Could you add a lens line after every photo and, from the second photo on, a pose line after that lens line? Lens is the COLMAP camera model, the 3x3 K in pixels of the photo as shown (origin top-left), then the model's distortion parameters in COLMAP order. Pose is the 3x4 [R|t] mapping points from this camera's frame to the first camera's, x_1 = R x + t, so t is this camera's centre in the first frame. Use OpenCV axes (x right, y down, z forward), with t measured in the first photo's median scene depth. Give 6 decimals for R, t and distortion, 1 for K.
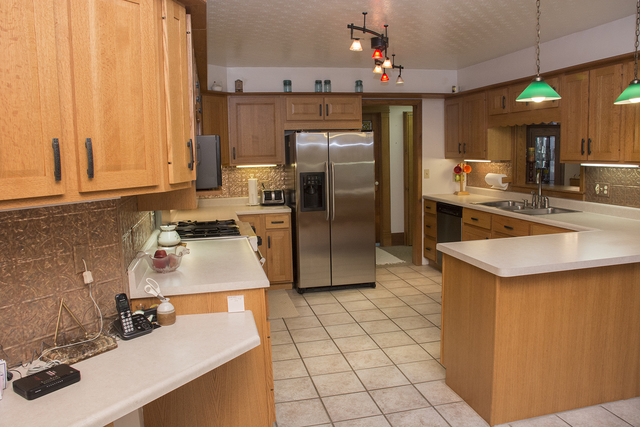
lens RADIAL K [[493.6, 0, 320.0], [0, 493.6, 213.5], [0, 0, 1]] dist [-0.125797, 0.001359]
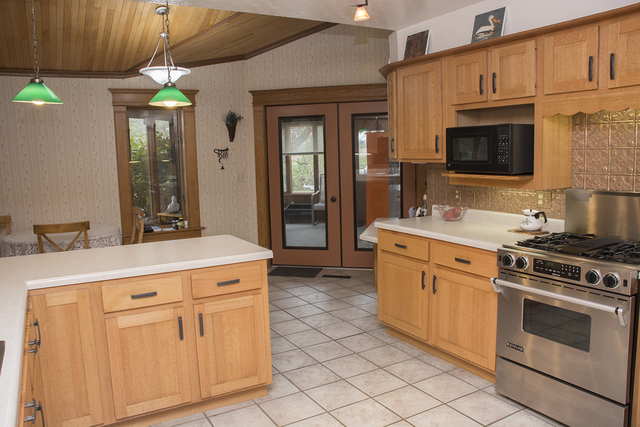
lens RADIAL K [[493.6, 0, 320.0], [0, 493.6, 213.5], [0, 0, 1]] dist [-0.125797, 0.001359]
pose [[-0.952203, 0.085299, -0.293314, 0.417088], [0.010930, 0.969120, 0.246348, -0.228806], [0.305269, 0.231368, -0.923731, 1.857733]]
